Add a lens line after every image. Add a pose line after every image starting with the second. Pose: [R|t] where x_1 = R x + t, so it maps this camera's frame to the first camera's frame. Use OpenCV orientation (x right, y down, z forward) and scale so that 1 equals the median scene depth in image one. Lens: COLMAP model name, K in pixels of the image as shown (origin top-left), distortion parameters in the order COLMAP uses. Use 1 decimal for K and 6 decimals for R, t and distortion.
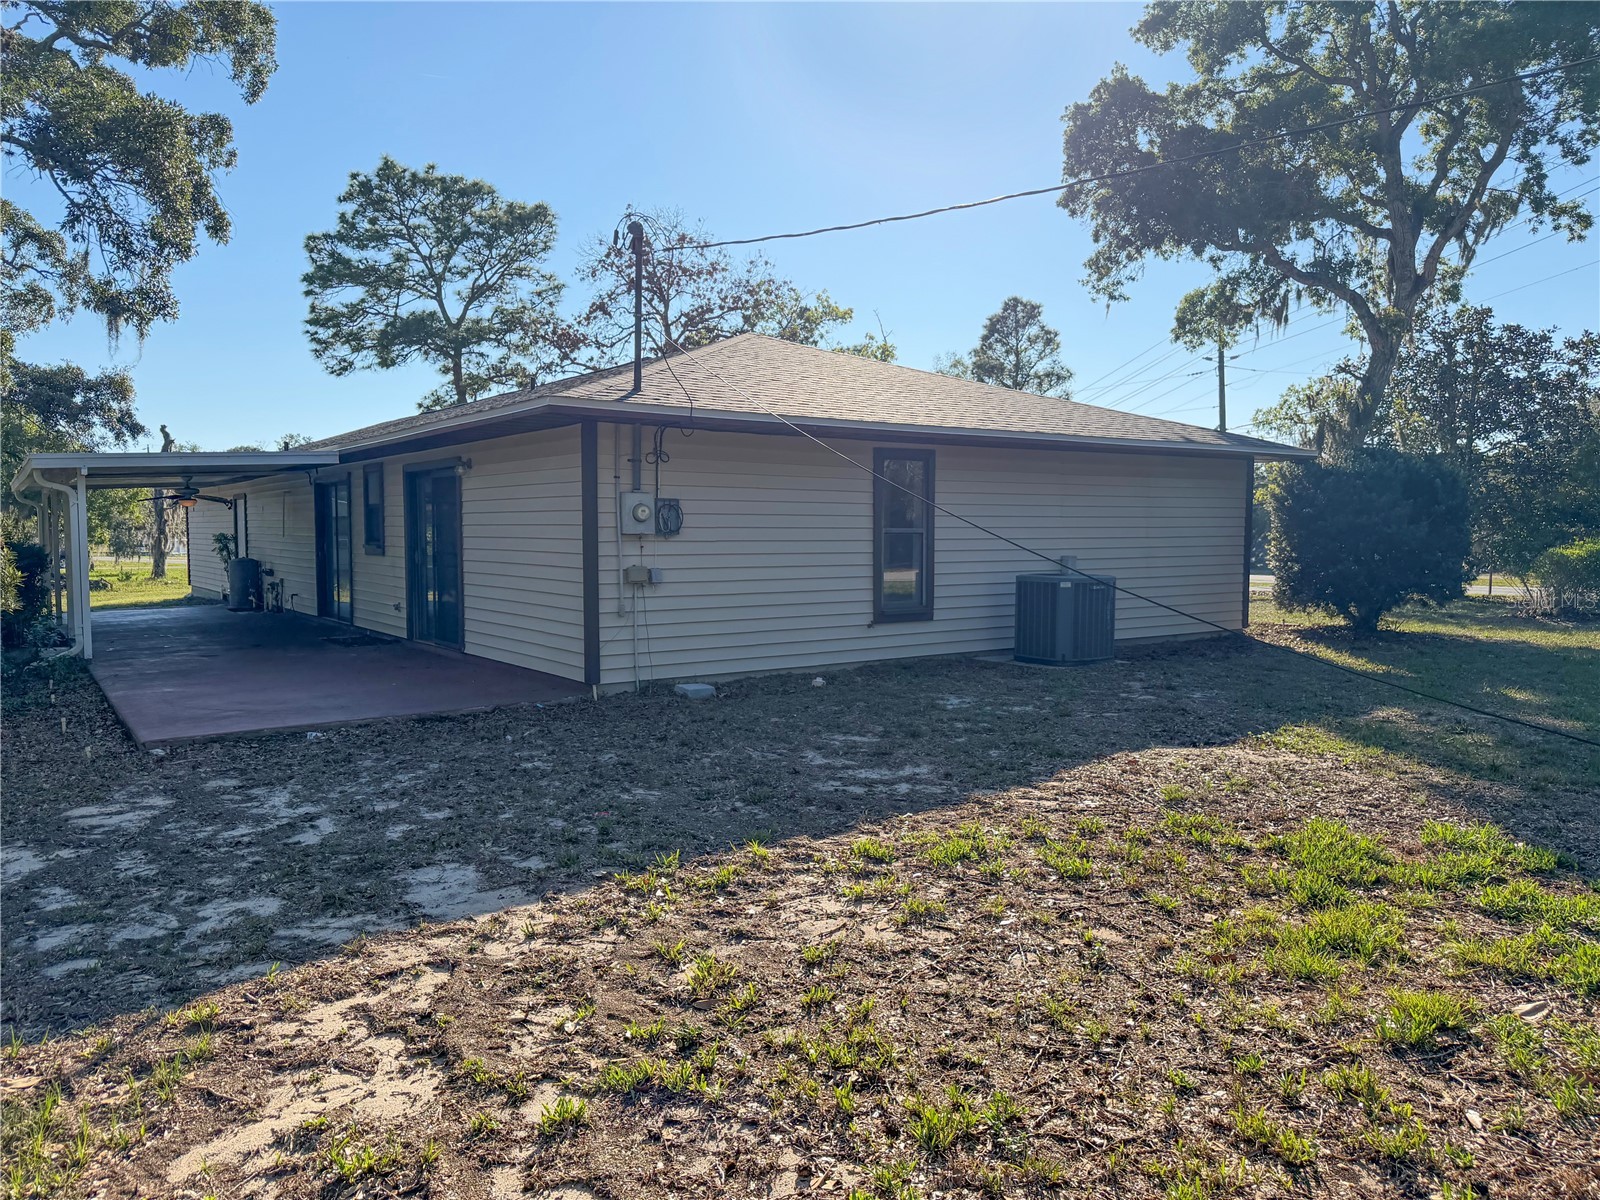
lens RADIAL K [[1117.2, 0, 799.7], [0, 1117.2, 600.5], [0, 0, 1]] dist [-0.033390, -0.001264]
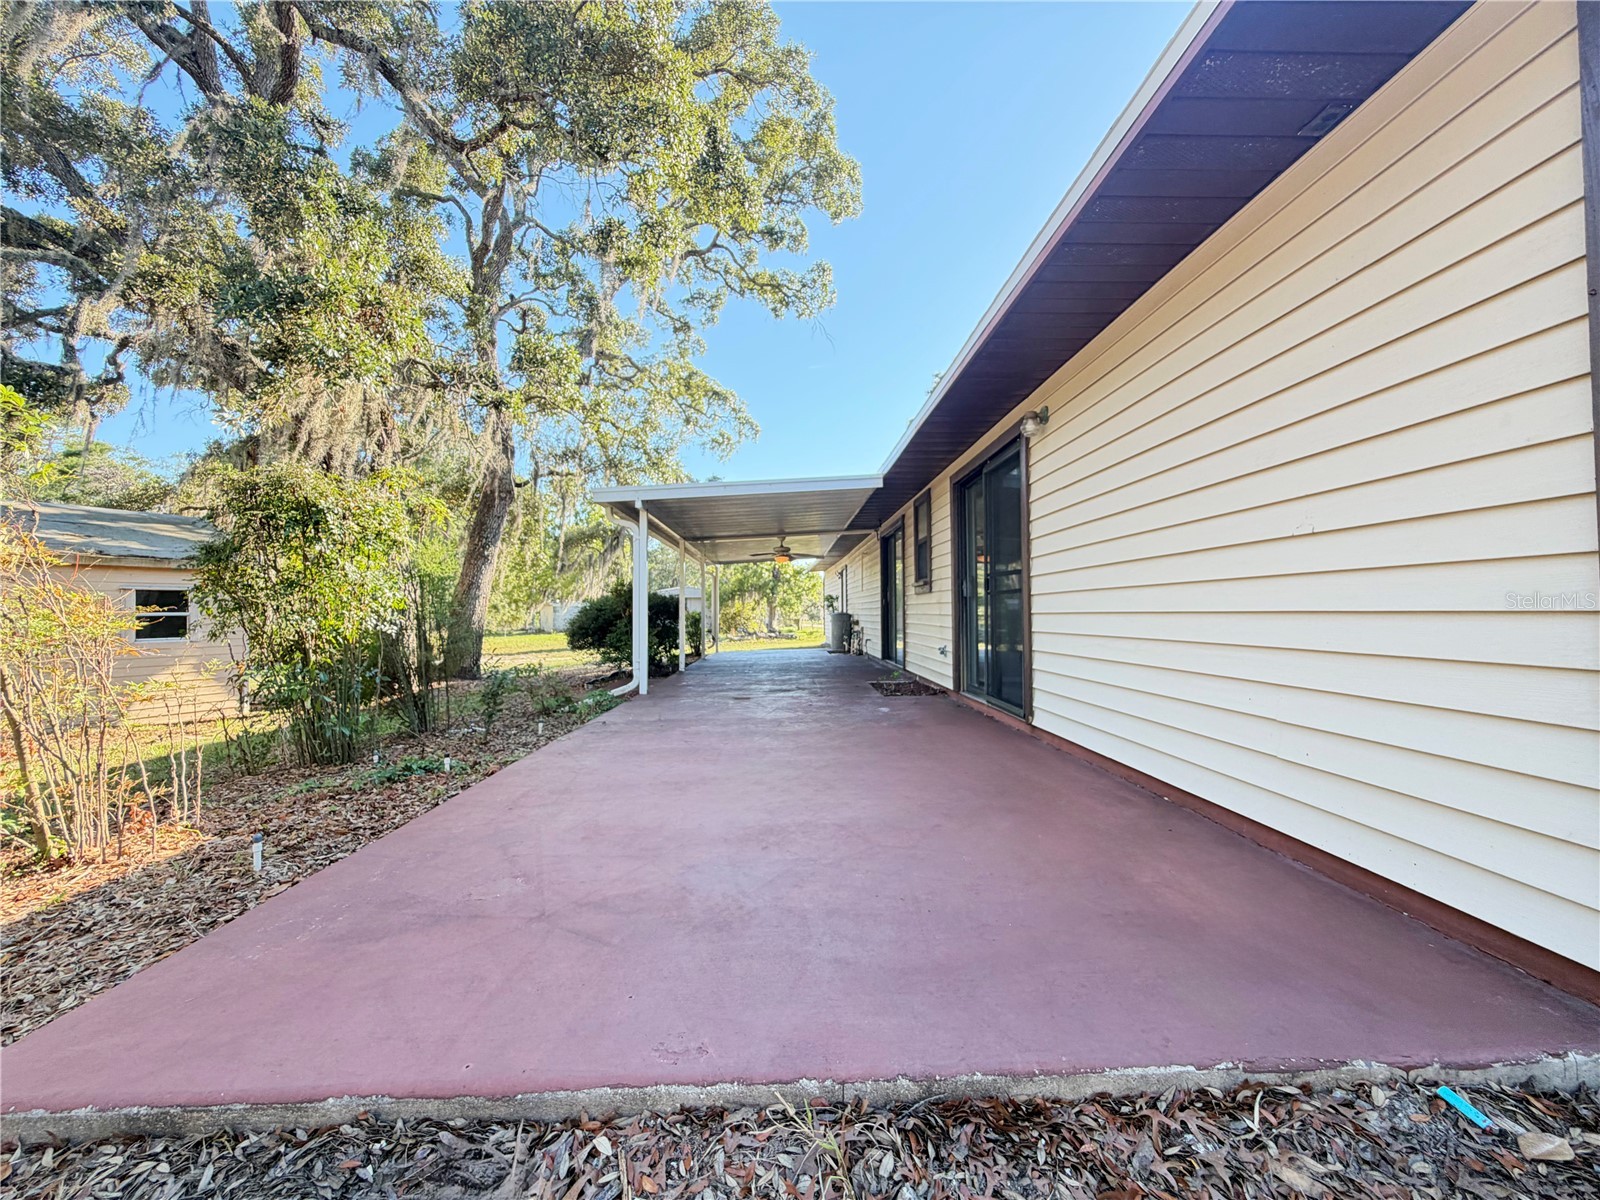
lens RADIAL K [[640.6, 0, 800.6], [0, 640.6, 601.6], [0, 0, 1]] dist [-0.000327, 0.000059]
pose [[0.822758, -0.017692, -0.568117, -0.176011], [-0.028463, 0.996979, -0.072267, 0.006545], [0.567679, 0.075628, 0.819769, 0.542166]]
